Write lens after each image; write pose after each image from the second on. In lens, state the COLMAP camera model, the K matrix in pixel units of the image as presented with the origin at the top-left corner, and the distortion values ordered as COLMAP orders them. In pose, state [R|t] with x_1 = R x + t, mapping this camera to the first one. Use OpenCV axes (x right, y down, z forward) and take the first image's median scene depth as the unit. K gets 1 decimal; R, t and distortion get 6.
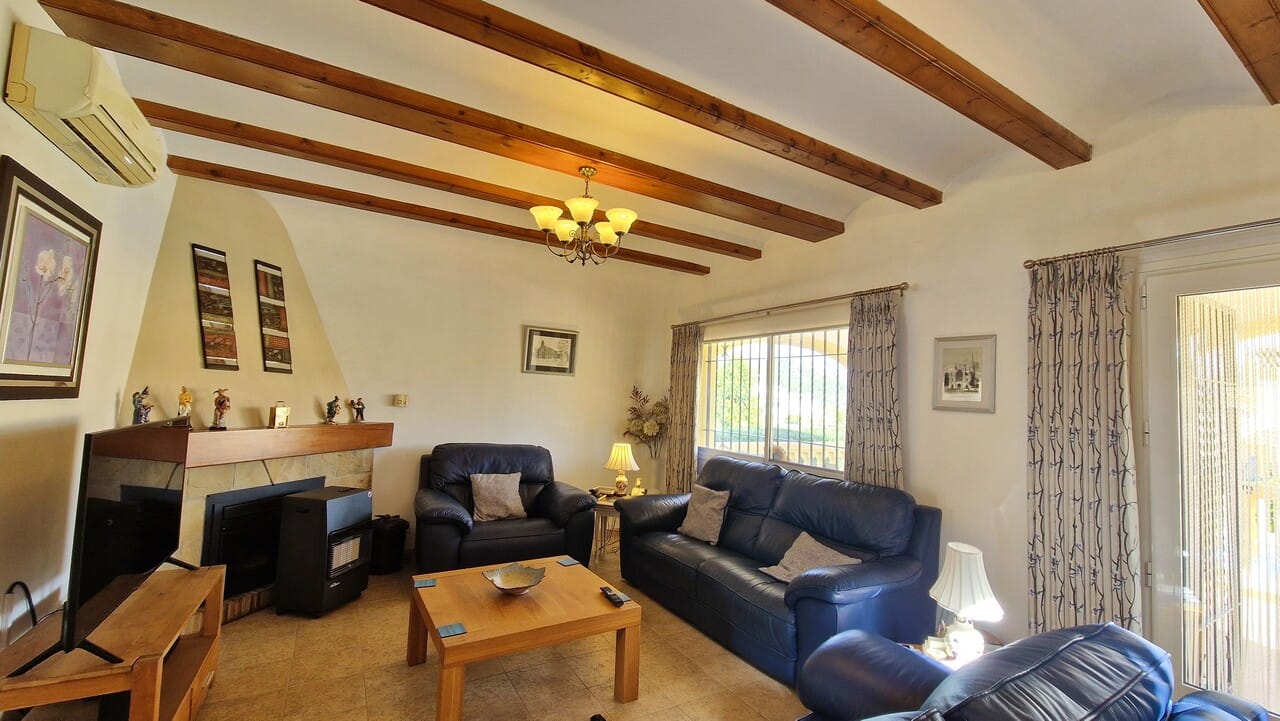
lens RADIAL K [[520.2, 0, 640.5], [0, 520.2, 365.2], [0, 0, 1]] dist [0.009711, -0.004707]
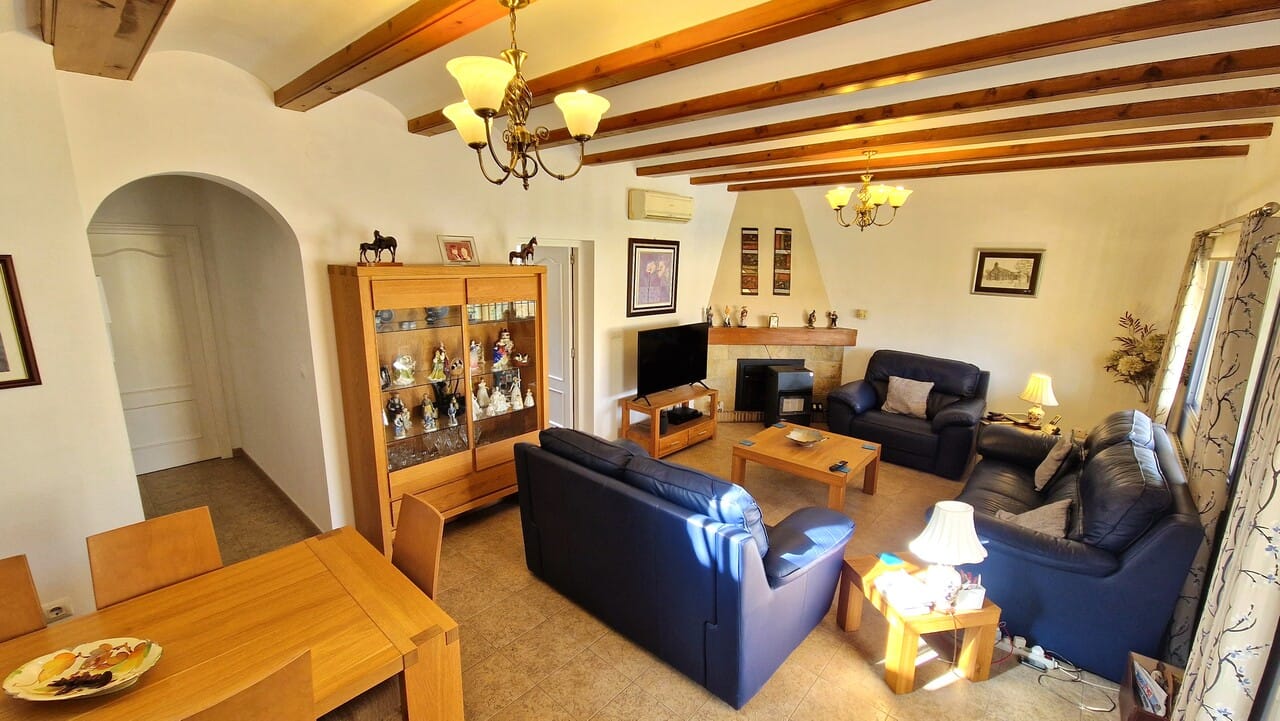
lens RADIAL K [[520.2, 0, 638.7], [0, 520.2, 365.7], [0, 0, 1]] dist [0.009711, -0.004707]
pose [[0.304674, 0.167482, -0.937616, 0.784441], [0.052230, 0.979999, 0.192025, -0.109336], [0.951023, -0.107477, 0.289833, 0.033547]]
